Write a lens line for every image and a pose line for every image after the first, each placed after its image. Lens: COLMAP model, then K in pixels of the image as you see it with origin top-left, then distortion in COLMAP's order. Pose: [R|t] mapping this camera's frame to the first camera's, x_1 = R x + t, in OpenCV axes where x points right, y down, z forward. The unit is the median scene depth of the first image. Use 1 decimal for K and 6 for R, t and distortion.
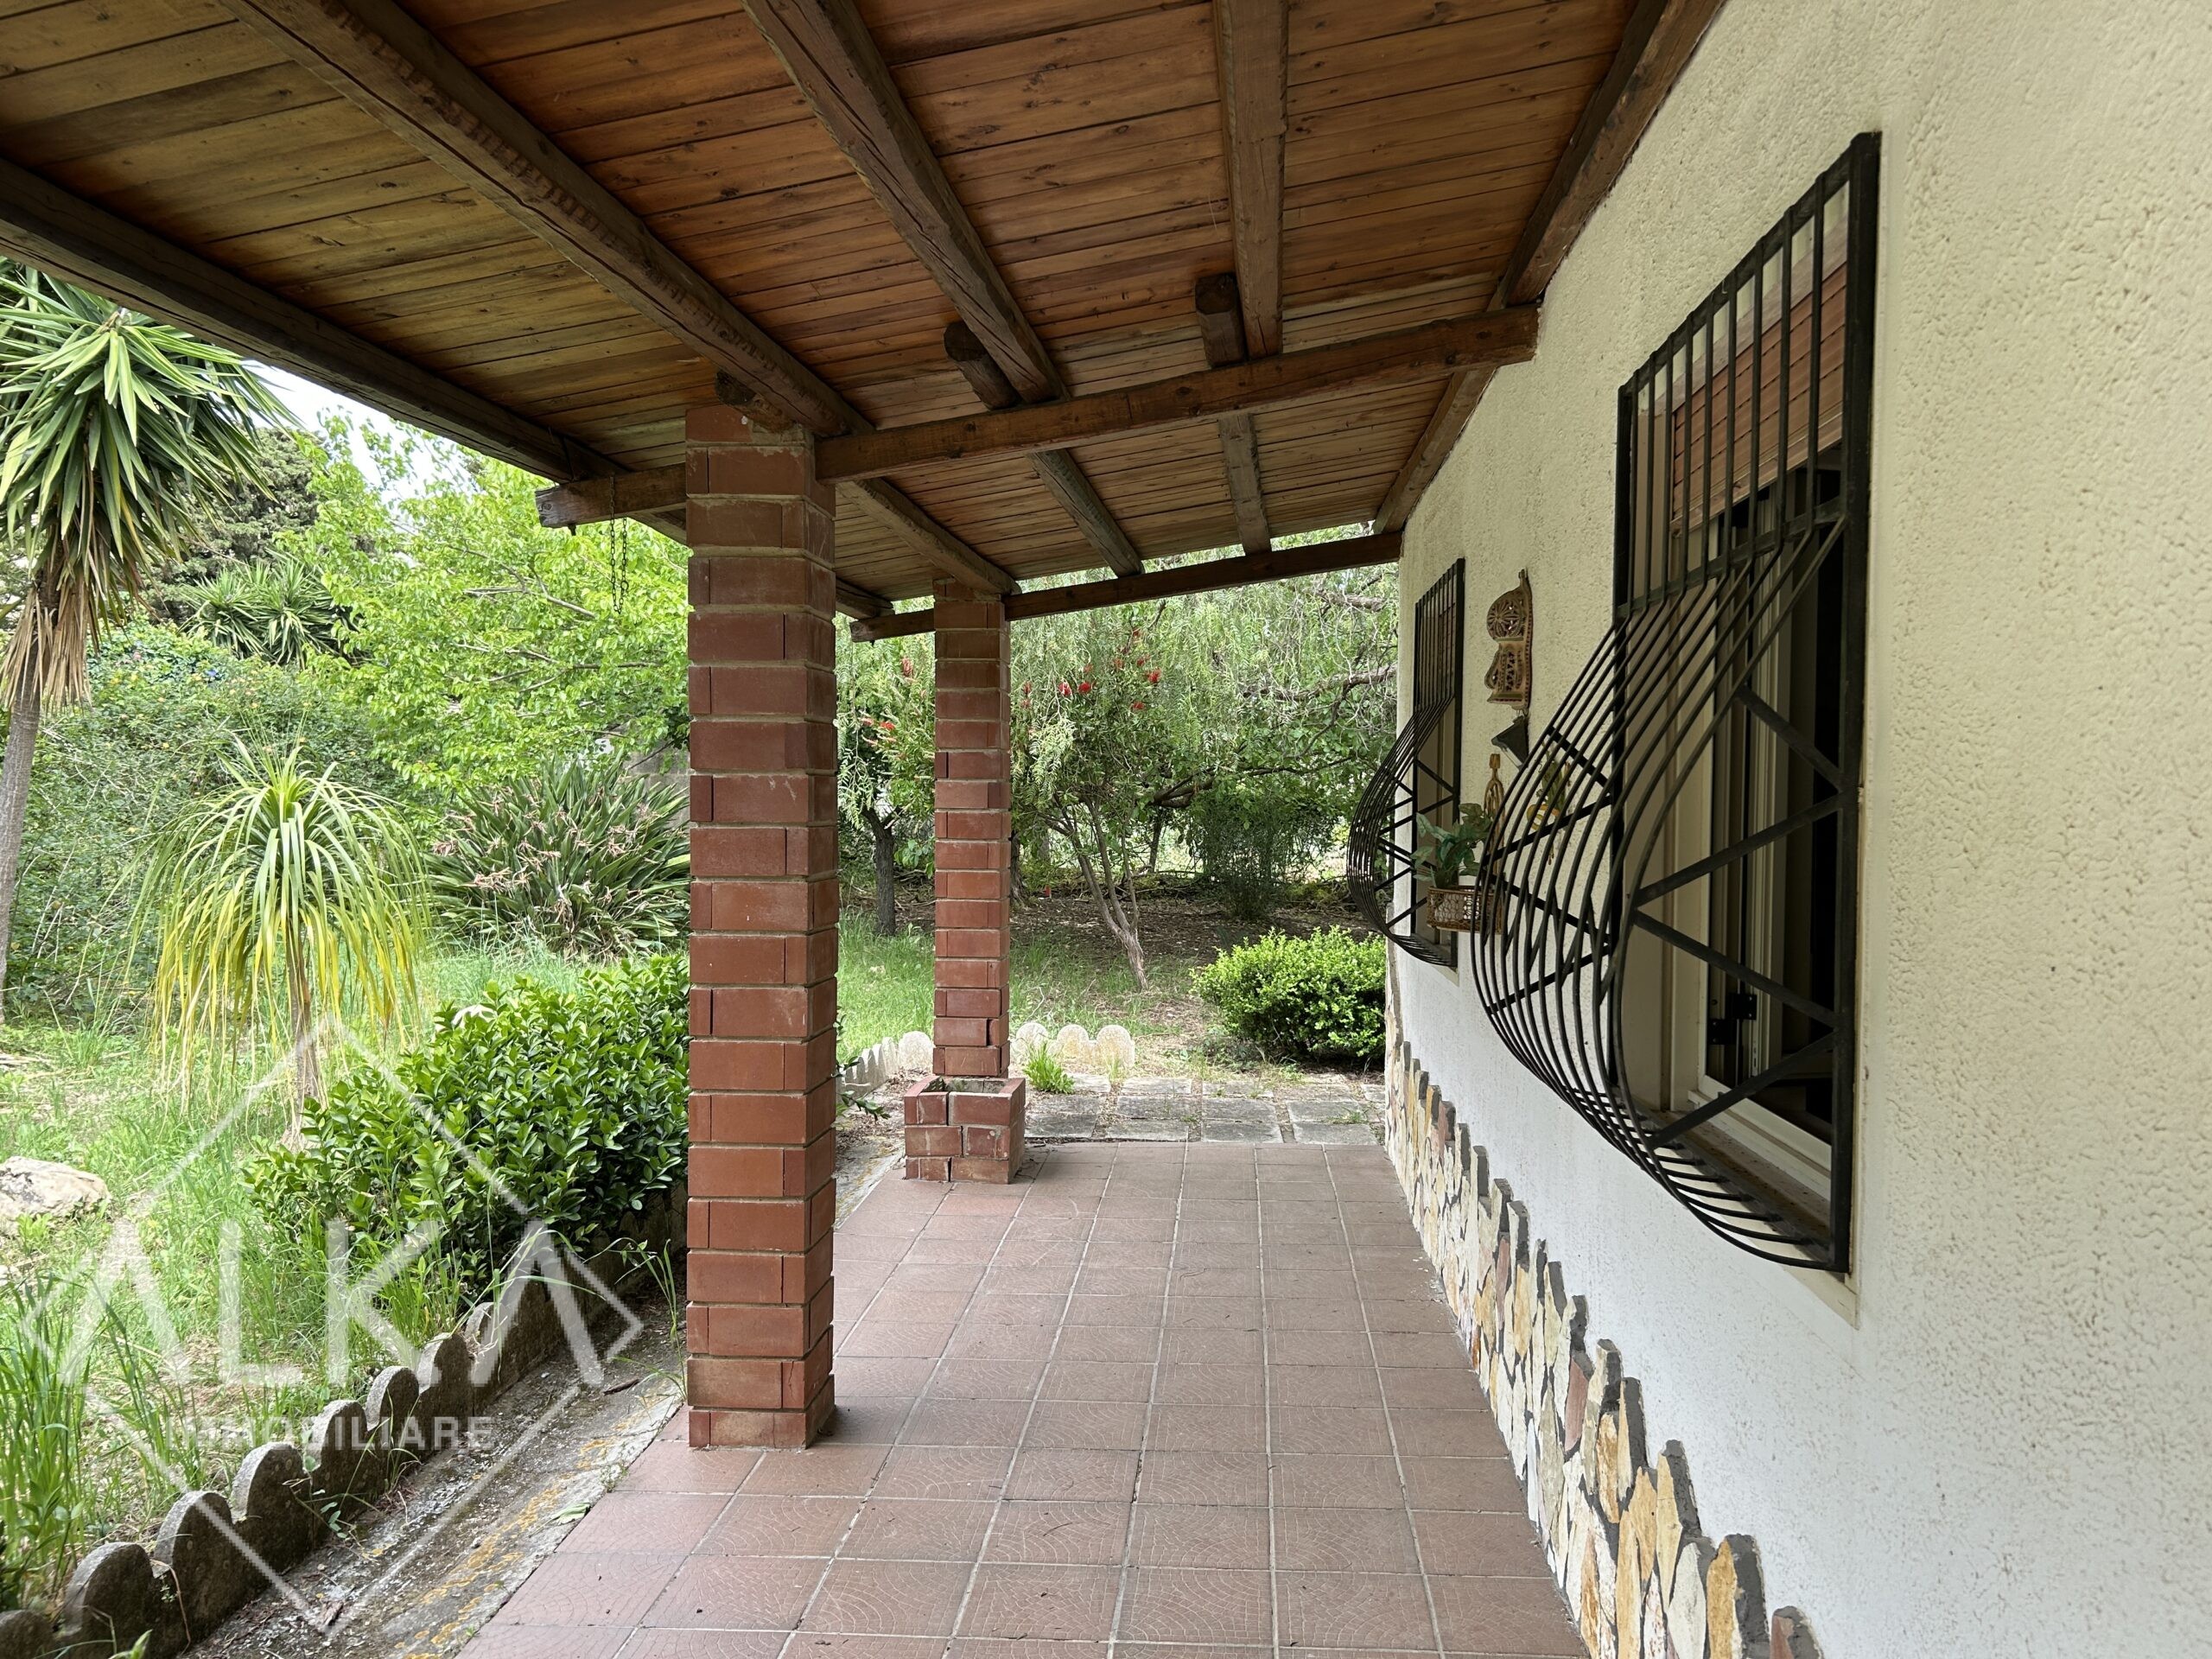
lens RADIAL K [[1716.4, 0, 1079.8], [0, 1716.4, 834.0], [0, 0, 1]] dist [0.012266, -0.008755]
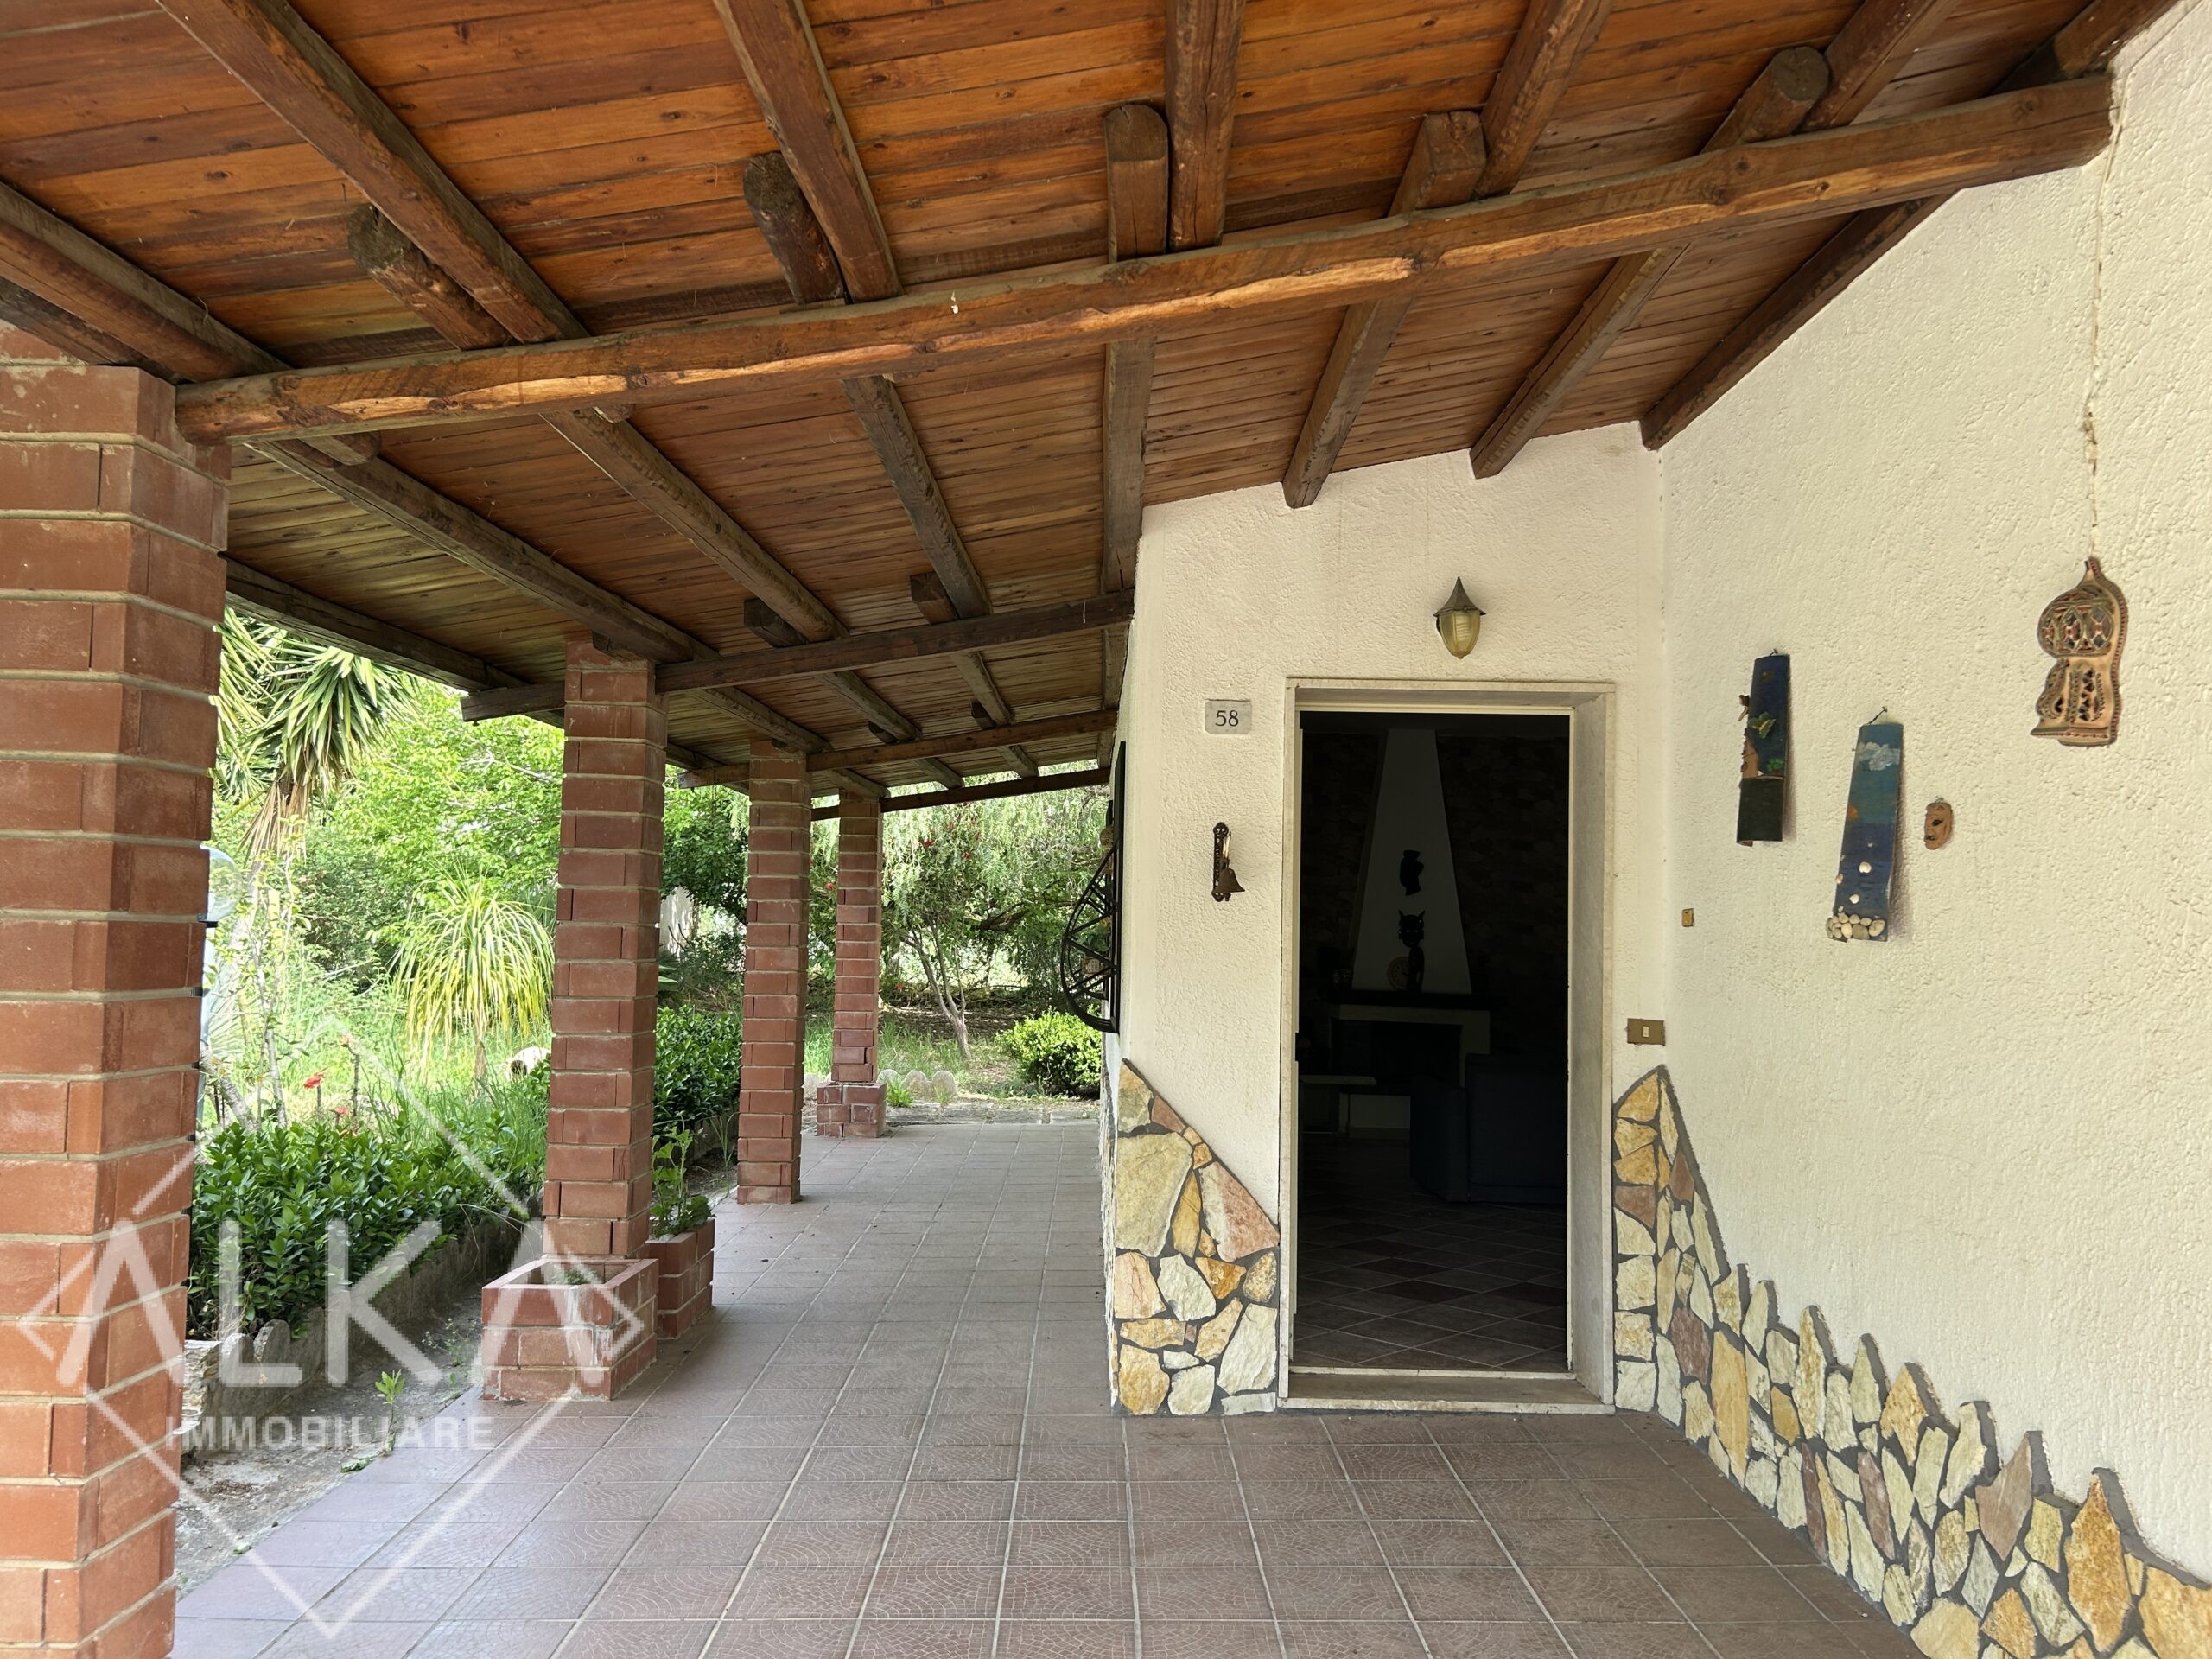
lens RADIAL K [[1716.4, 0, 1079.8], [0, 1716.4, 834.0], [0, 0, 1]] dist [0.012266, -0.008755]
pose [[0.996076, 0.020405, 0.086112, 0.006770], [-0.013771, 0.996940, -0.076943, 0.024989], [-0.087418, 0.075456, 0.993310, -0.700840]]
